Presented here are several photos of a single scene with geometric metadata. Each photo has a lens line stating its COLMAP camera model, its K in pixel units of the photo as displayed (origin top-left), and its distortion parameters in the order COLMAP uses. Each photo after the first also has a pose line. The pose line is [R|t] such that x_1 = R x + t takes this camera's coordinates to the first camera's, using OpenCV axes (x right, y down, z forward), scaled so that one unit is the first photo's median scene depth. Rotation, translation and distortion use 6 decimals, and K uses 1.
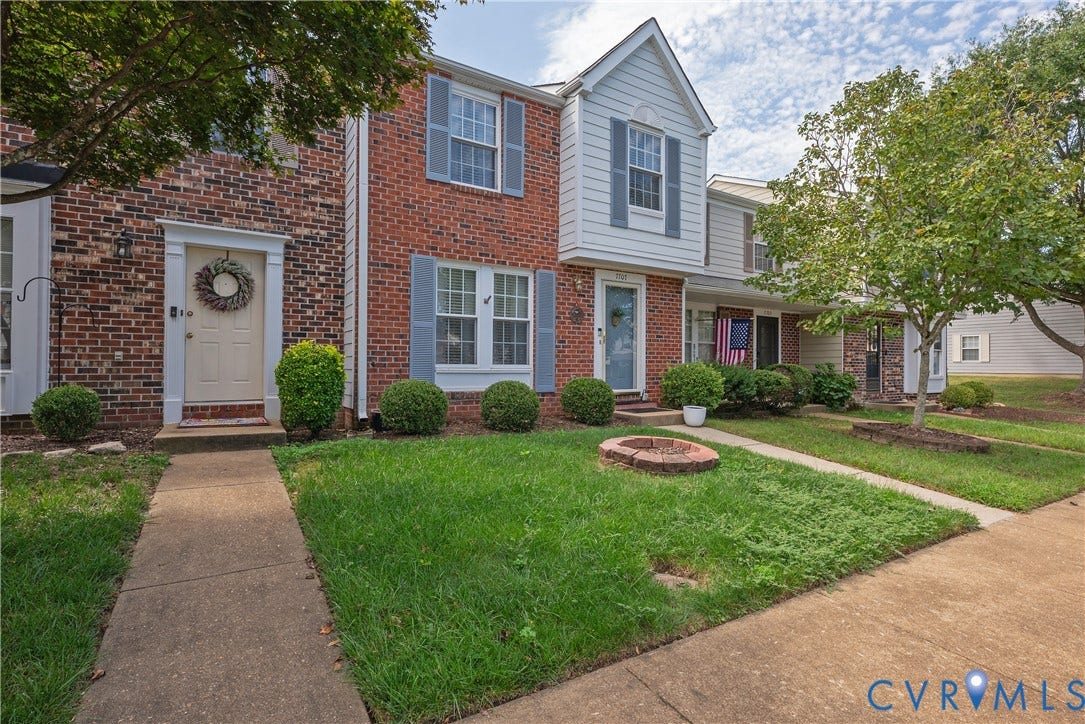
lens RADIAL K [[508.2, 0, 547.4], [0, 508.2, 359.8], [0, 0, 1]] dist [-0.001681, -0.000246]
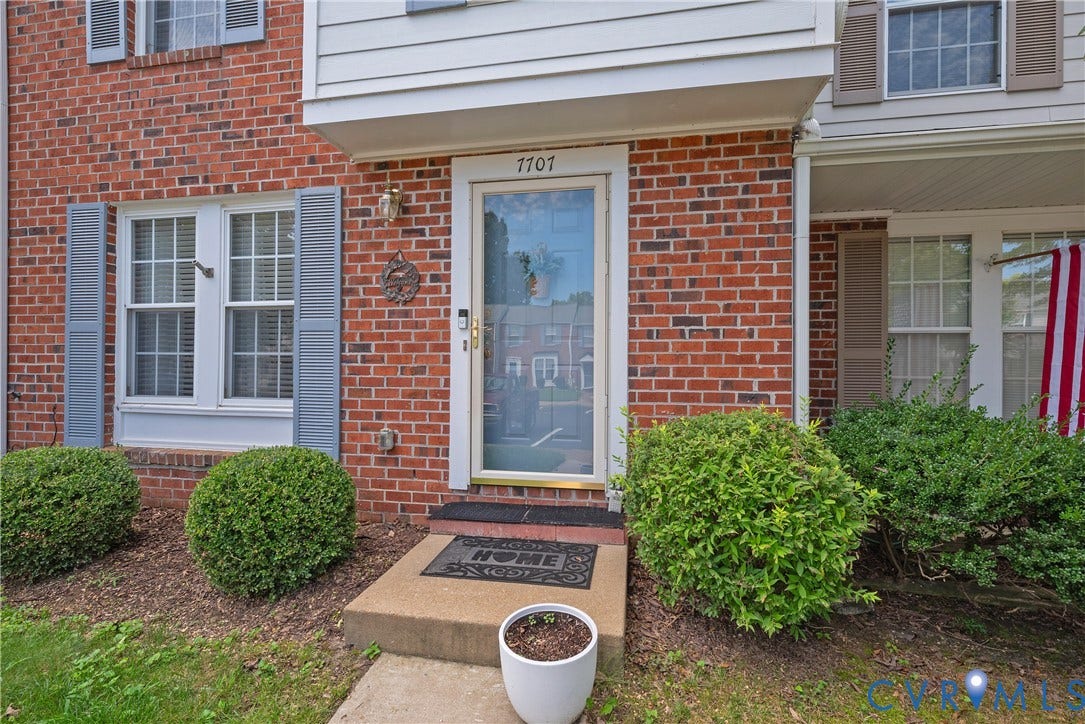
lens RADIAL K [[477.6, 0, 544.7], [0, 477.6, 360.6], [0, 0, 1]] dist [-0.000477, 0.000431]
pose [[0.736900, -0.003487, -0.675993, 0.444949], [0.008080, 0.999961, 0.003651, -0.026977], [0.675953, -0.008153, 0.736899, 0.873335]]
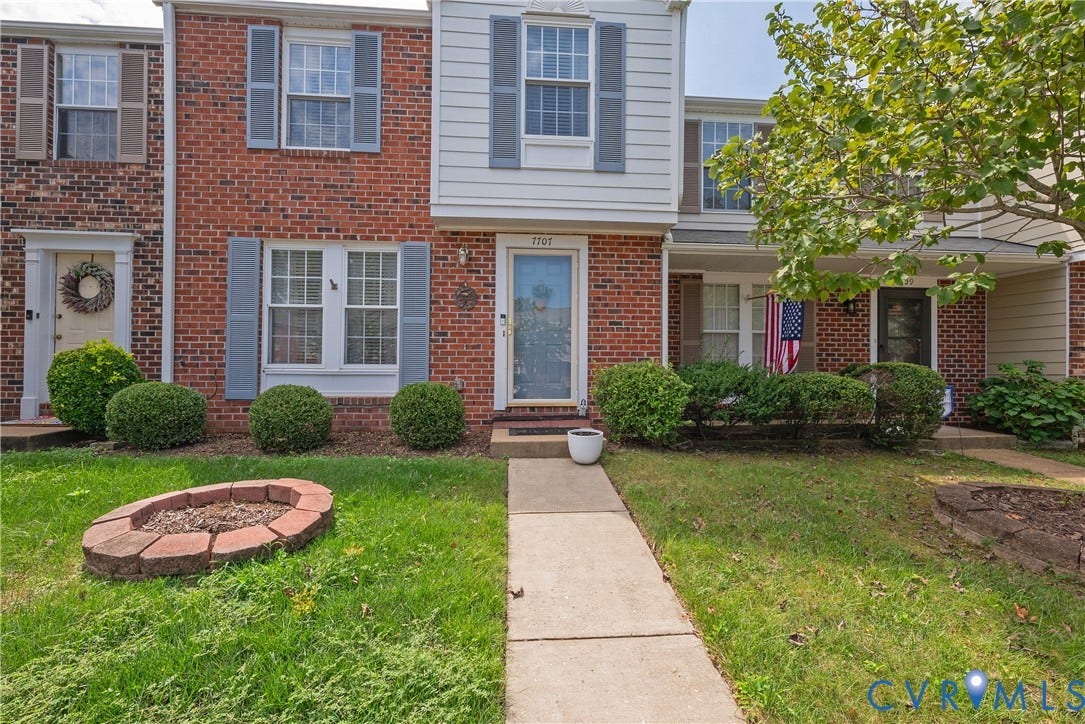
lens RADIAL K [[477.6, 0, 544.8], [0, 477.6, 359.5], [0, 0, 1]] dist [-0.000477, 0.000431]
pose [[0.888469, -0.006738, -0.458887, 0.530898], [0.005009, 0.999975, -0.004985, 0.007244], [0.458909, 0.002130, 0.888481, 0.472665]]
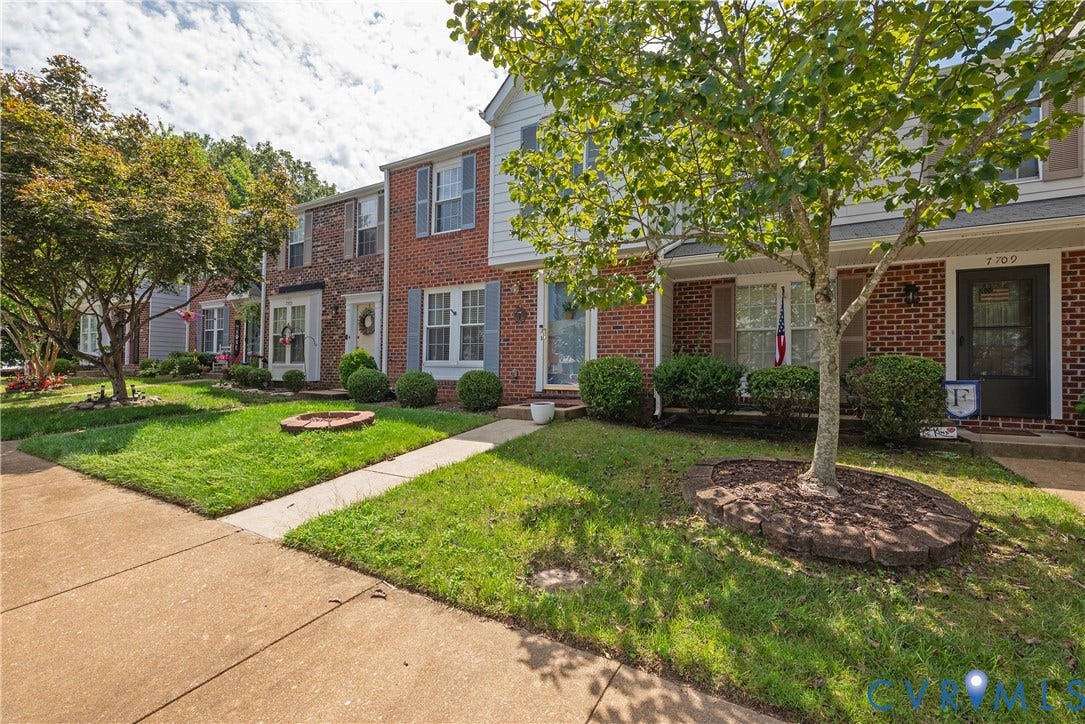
lens RADIAL K [[461.2, 0, 548.0], [0, 461.2, 357.7], [0, 0, 1]] dist [0.001505, 0.000672]
pose [[0.486063, -0.024408, -0.873583, 1.058499], [0.000918, 0.999624, -0.027419, 0.035289], [0.873923, 0.012525, 0.485903, 0.622925]]
